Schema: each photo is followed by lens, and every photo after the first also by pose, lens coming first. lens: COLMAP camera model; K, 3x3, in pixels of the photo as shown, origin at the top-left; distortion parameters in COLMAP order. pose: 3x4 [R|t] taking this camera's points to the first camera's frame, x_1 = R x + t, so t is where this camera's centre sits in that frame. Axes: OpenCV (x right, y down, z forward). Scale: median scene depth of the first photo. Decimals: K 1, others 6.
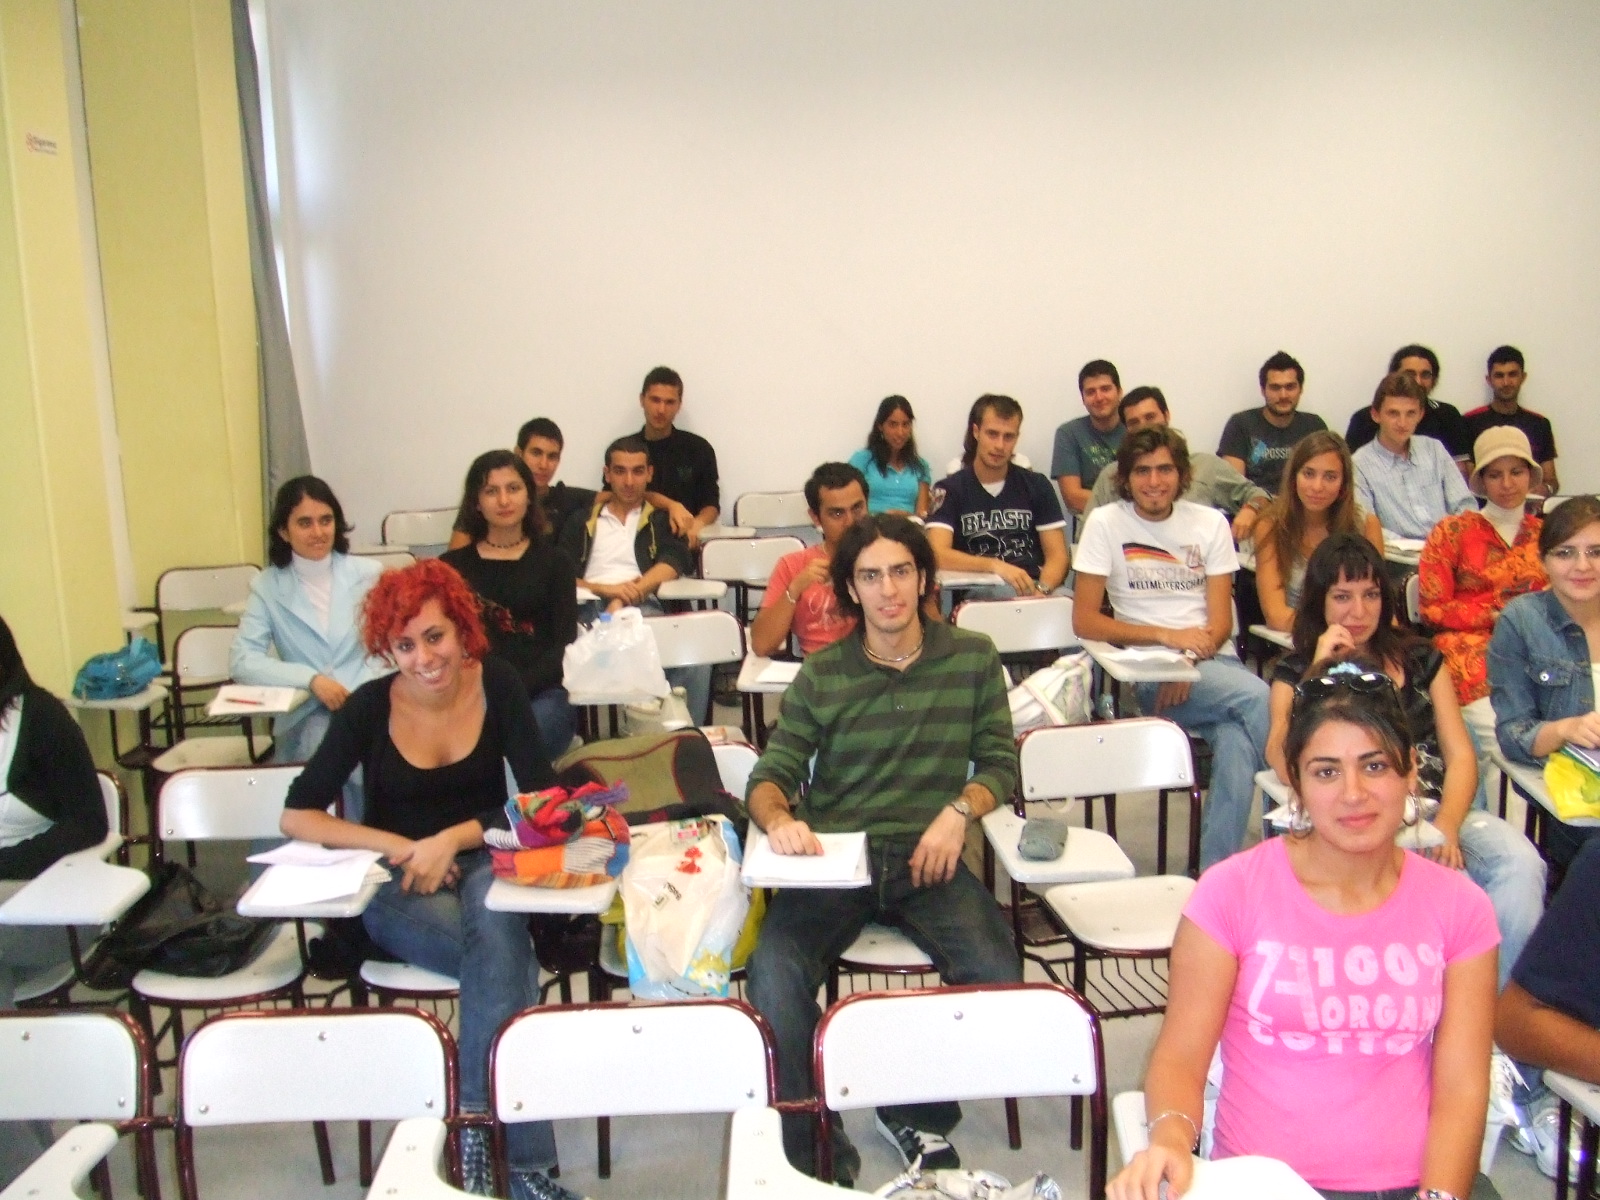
lens RADIAL K [[1325.9, 0, 800.0], [0, 1325.9, 600.0], [0, 0, 1]] dist [-0.052311, 0.005320]
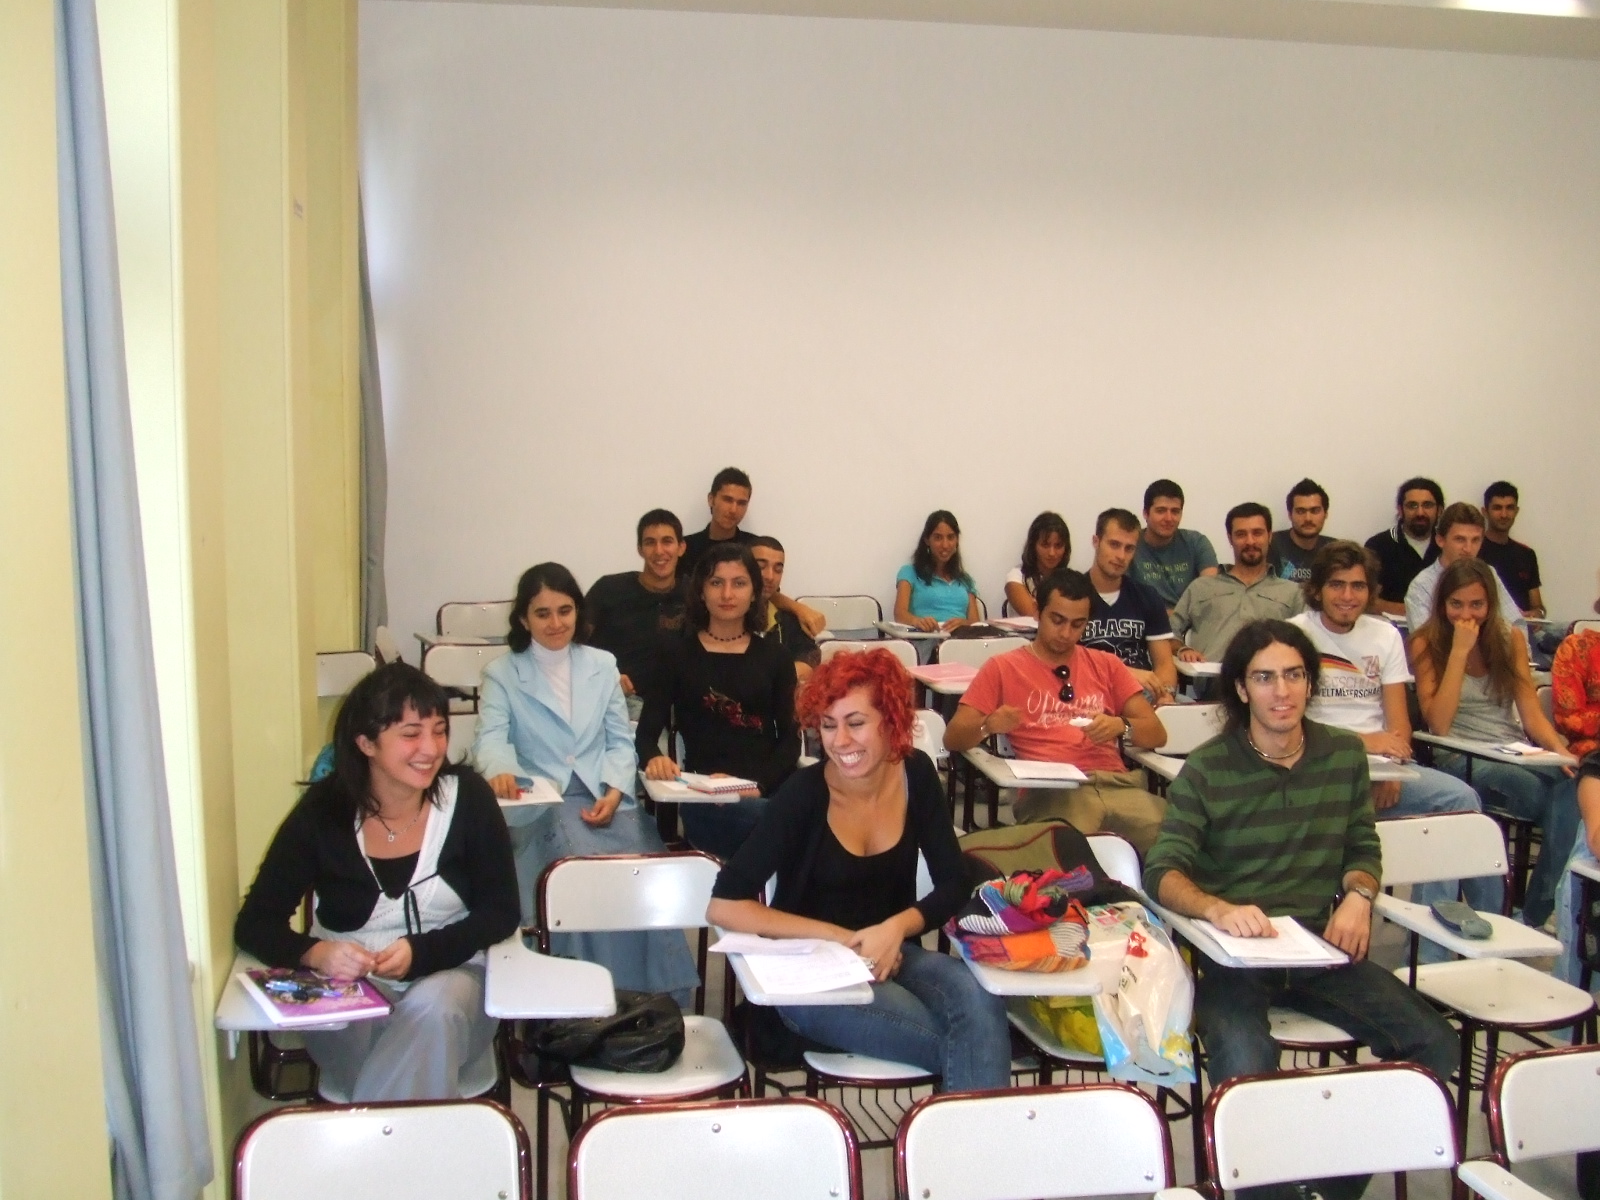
lens RADIAL K [[1337.7, 0, 822.8], [0, 1337.7, 600.5], [0, 0, 1]] dist [-0.047160, -0.002877]
pose [[0.990214, 0.030608, 0.136161, -0.307778], [-0.019658, 0.996517, -0.081044, 0.010567], [-0.138167, 0.077574, 0.987366, -0.012625]]
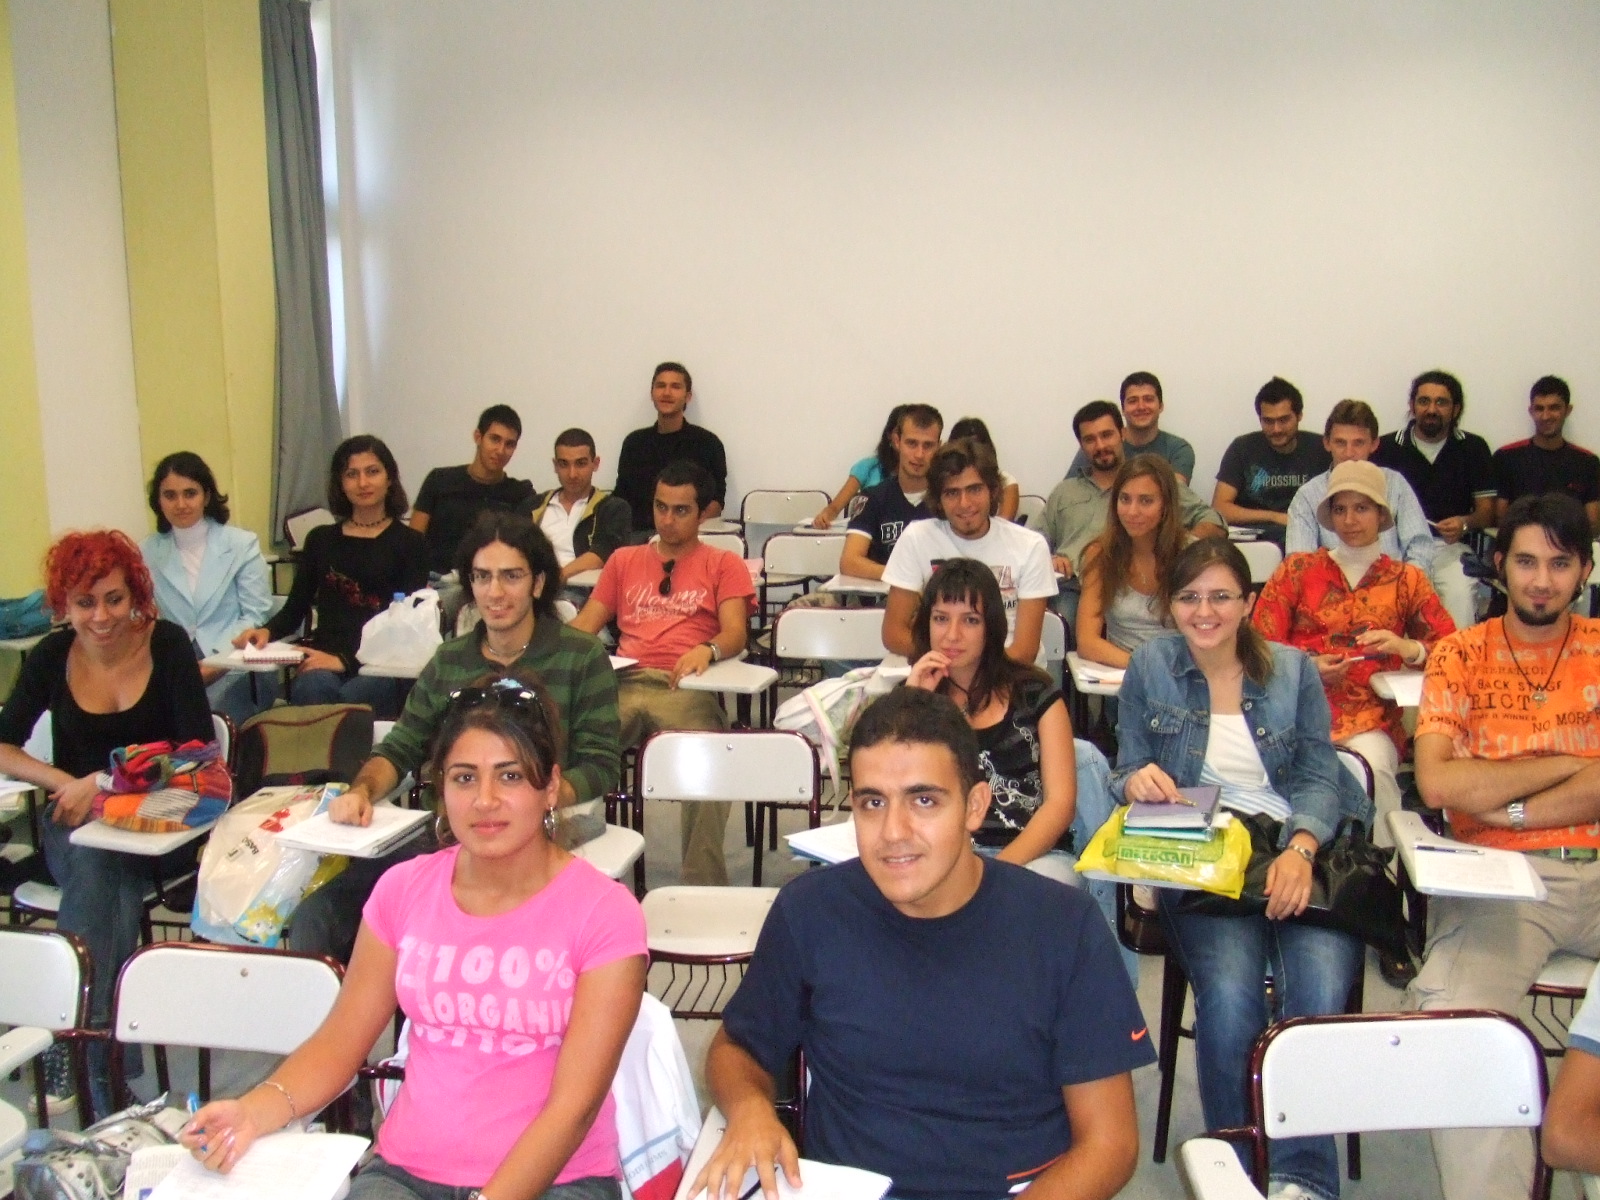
lens RADIAL K [[1325.9, 0, 800.0], [0, 1325.9, 600.0], [0, 0, 1]] dist [-0.052311, 0.005320]
pose [[0.982567, 0.068388, -0.172873, 0.332083], [-0.067898, 0.997654, 0.008756, -0.014870], [0.173066, 0.003135, 0.984905, 0.004703]]
